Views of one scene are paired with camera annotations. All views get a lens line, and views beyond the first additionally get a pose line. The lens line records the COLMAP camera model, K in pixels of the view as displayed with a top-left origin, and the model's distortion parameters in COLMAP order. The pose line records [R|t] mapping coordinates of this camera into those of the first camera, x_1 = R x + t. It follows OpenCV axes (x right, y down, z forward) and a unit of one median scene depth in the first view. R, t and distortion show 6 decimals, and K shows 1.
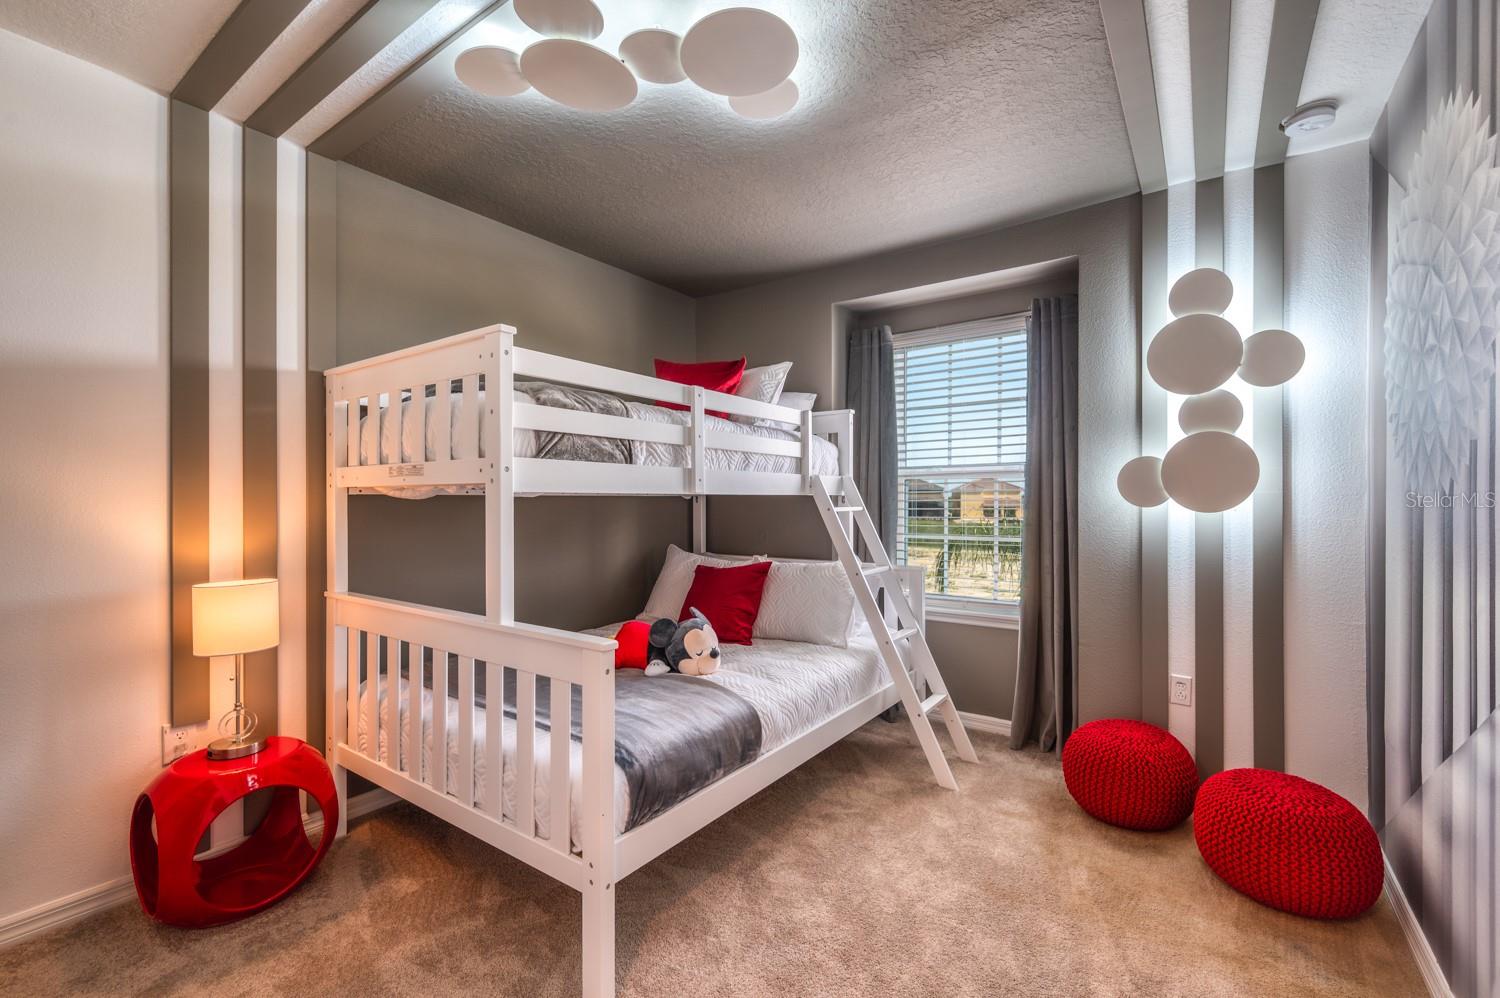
lens RADIAL K [[640.1, 0, 757.7], [0, 640.1, 505.9], [0, 0, 1]] dist [-0.001574, 0.000862]
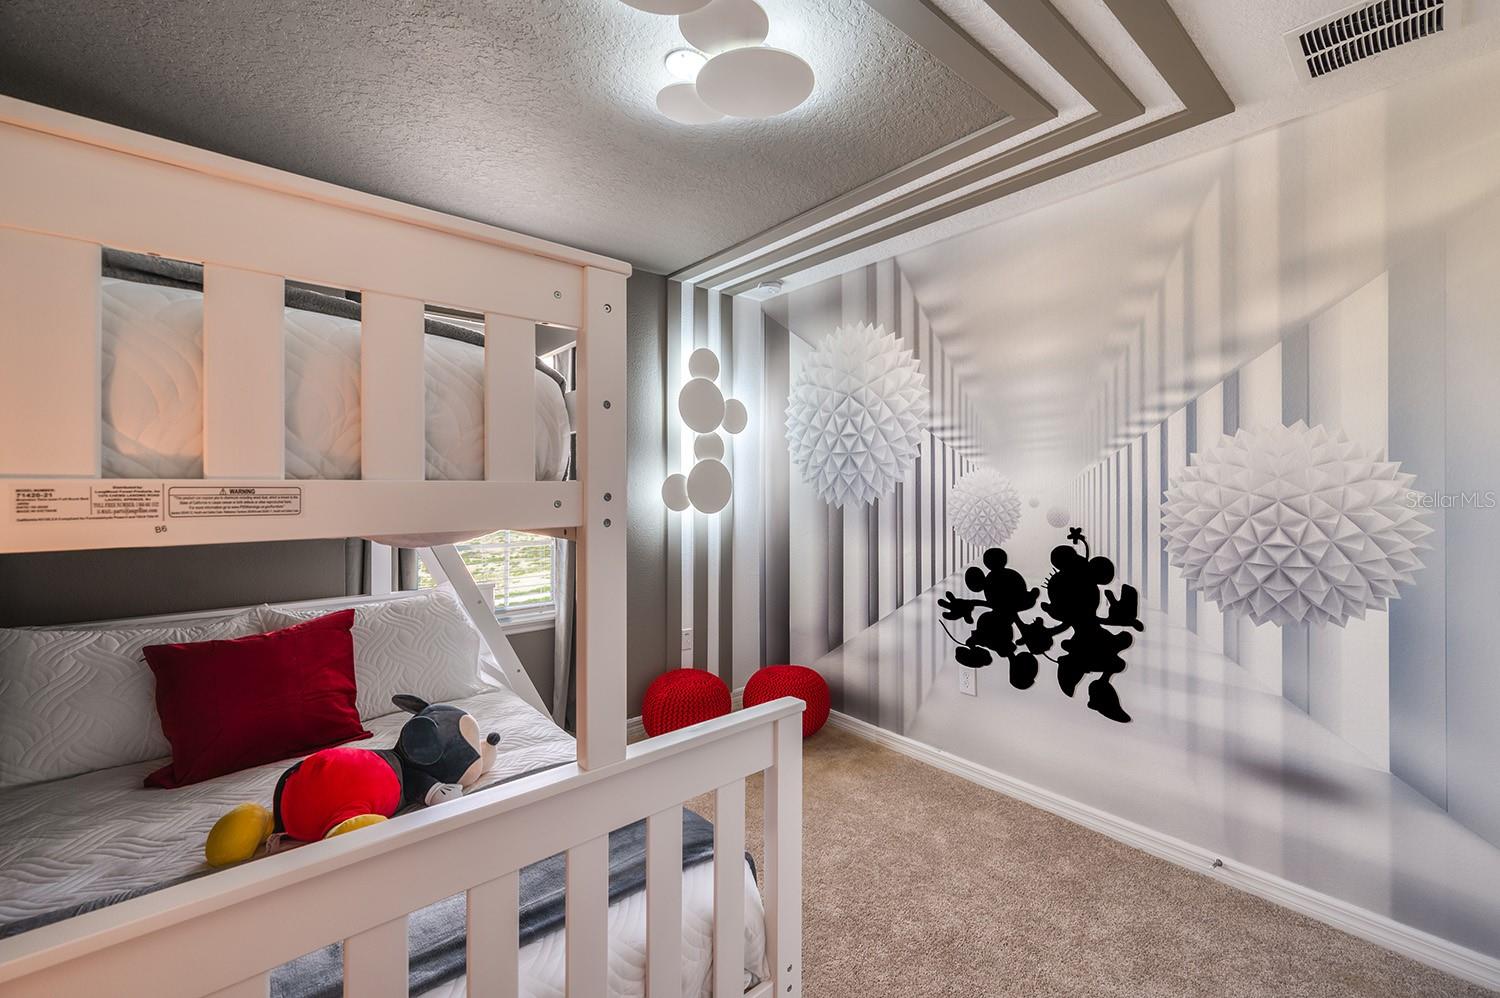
lens RADIAL K [[640.1, 0, 750.8], [0, 640.1, 486.9], [0, 0, 1]] dist [-0.001574, 0.000862]
pose [[0.238345, -0.001807, 0.971179, -0.740259], [0.009488, 0.999955, -0.000468, -0.051871], [-0.971134, 0.009326, 0.238351, 0.560209]]
